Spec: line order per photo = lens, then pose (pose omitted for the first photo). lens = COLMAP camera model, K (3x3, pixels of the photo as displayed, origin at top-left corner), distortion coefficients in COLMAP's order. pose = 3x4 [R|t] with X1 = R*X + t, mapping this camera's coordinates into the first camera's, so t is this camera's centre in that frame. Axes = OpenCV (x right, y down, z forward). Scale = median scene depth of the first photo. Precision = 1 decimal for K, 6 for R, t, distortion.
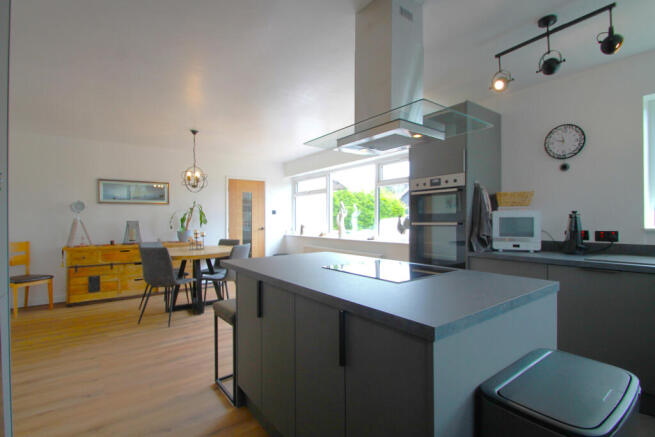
lens RADIAL K [[313.6, 0, 329.1], [0, 313.6, 219.4], [0, 0, 1]] dist [-0.012302, -0.003746]
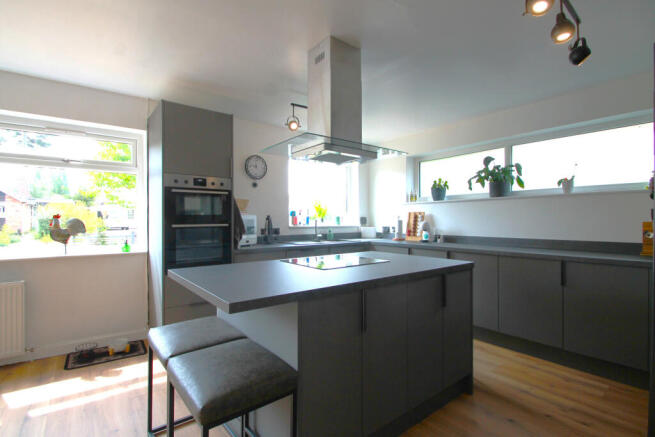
lens RADIAL K [[313.6, 0, 322.0], [0, 313.6, 217.9], [0, 0, 1]] dist [-0.012302, -0.003746]
pose [[-0.022388, 0.012554, 0.999671, -0.400437], [-0.000628, 0.999921, -0.012571, 0.001689], [-0.999749, -0.000910, -0.022378, 0.415925]]
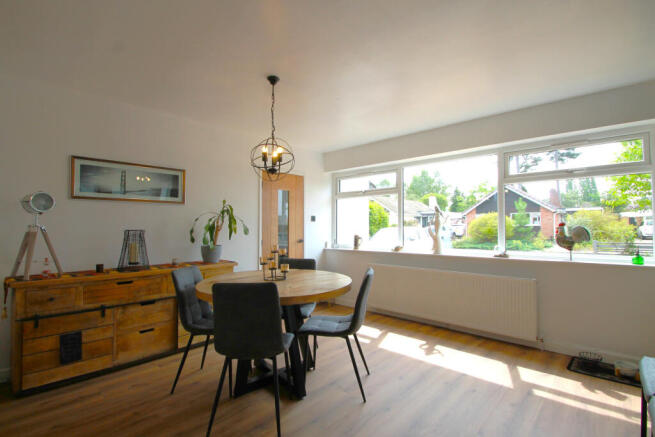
lens RADIAL K [[313.6, 0, 325.6], [0, 313.6, 219.1], [0, 0, 1]] dist [-0.012302, -0.003746]
pose [[0.983158, 0.008533, 0.182561, -0.394771], [-0.003052, 0.999537, -0.030282, 0.001601], [-0.182735, 0.029215, 0.982728, 0.364021]]
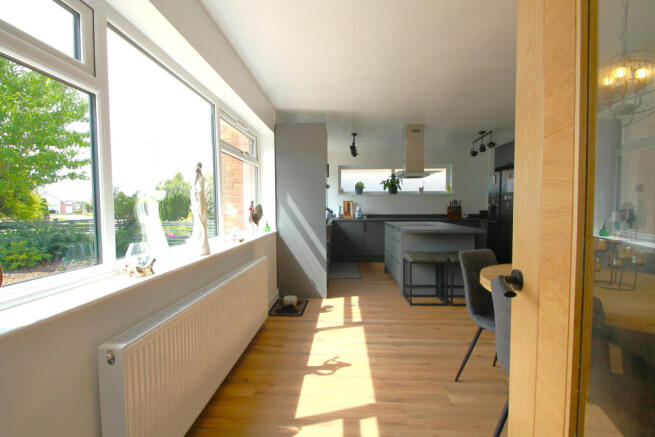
lens RADIAL K [[313.6, 0, 327.5], [0, 313.6, 222.5], [0, 0, 1]] dist [-0.012302, -0.003746]
pose [[-0.784631, -0.028070, 0.619327, -0.352302], [0.003370, 0.998767, 0.049537, 0.002452], [-0.619953, 0.040955, -0.783569, 1.385594]]
